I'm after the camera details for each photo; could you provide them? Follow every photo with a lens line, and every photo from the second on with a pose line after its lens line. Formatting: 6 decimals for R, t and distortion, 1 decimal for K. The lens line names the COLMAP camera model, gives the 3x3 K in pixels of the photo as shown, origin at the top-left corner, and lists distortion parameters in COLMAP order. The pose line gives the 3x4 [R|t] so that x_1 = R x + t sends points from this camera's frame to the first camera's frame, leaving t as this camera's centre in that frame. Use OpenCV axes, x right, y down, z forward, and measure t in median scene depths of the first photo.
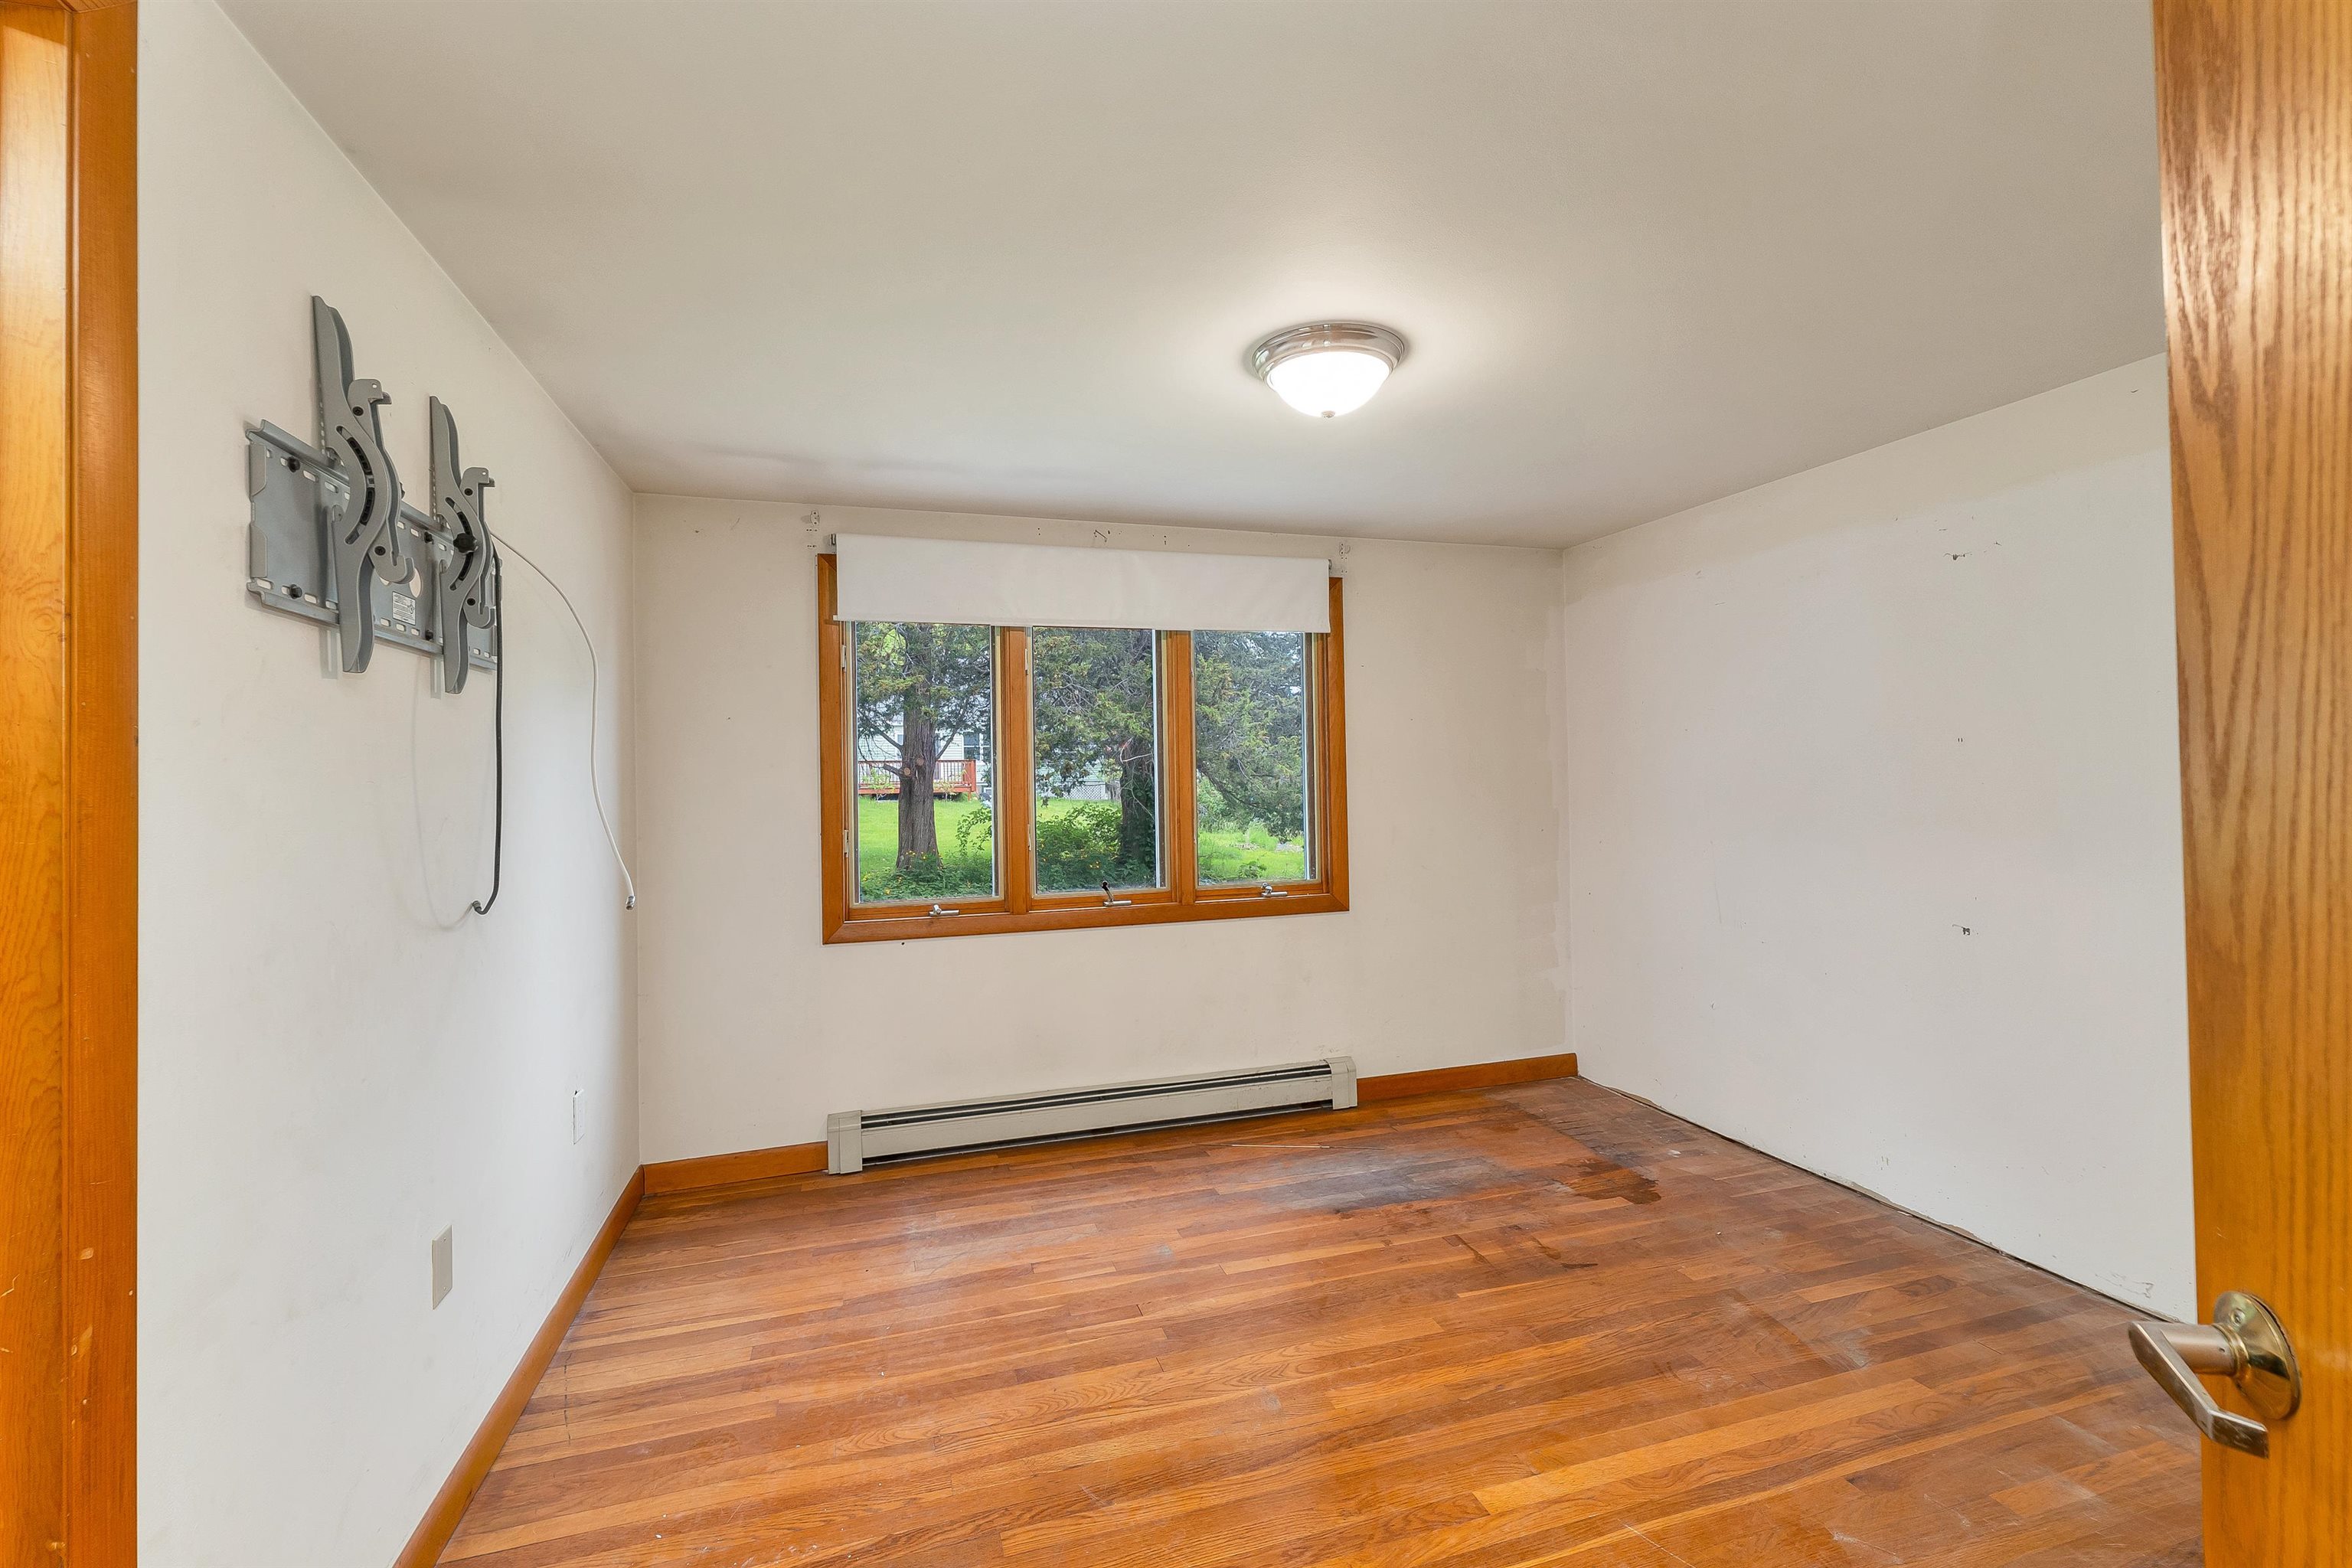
lens RADIAL K [[979.3, 0, 1169.3], [0, 979.3, 774.6], [0, 0, 1]] dist [0.001026, -0.000266]
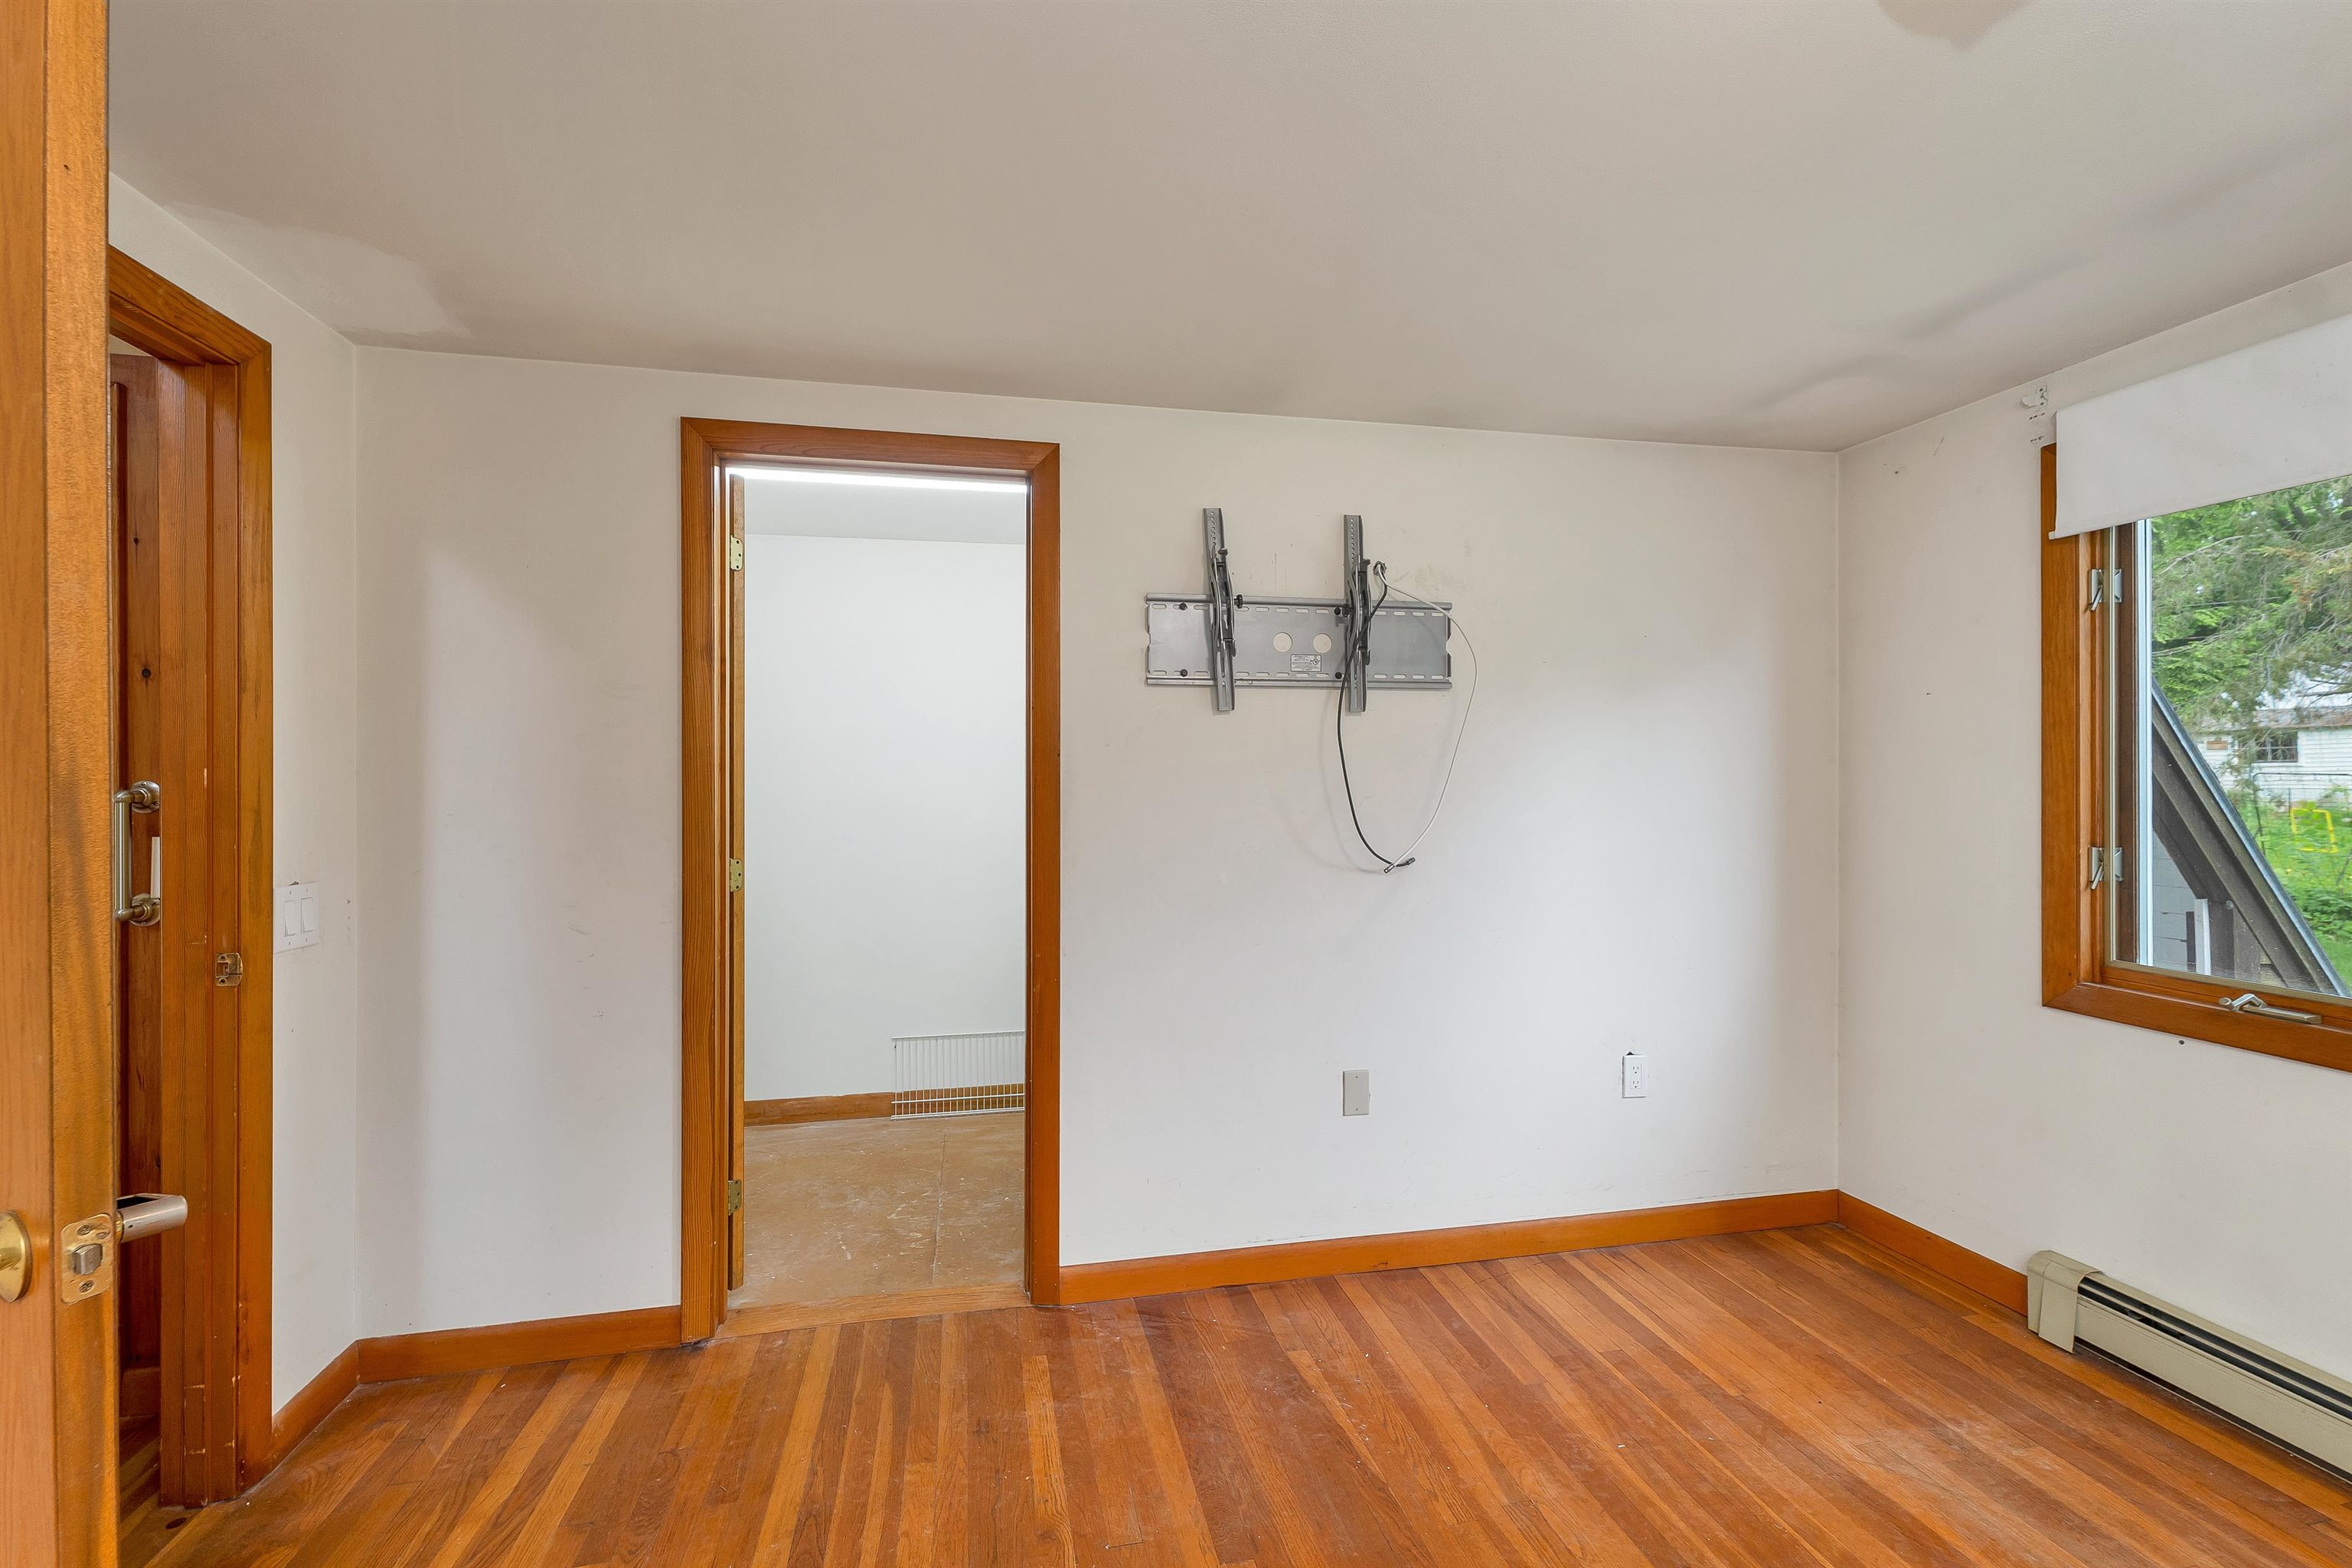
lens RADIAL K [[979.3, 0, 1169.3], [0, 979.3, 774.6], [0, 0, 1]] dist [0.001026, -0.000266]
pose [[-0.094145, 0.016736, -0.995418, 0.545562], [0.007104, 0.999845, 0.016139, -0.008830], [0.995533, -0.005552, -0.094250, 0.606508]]
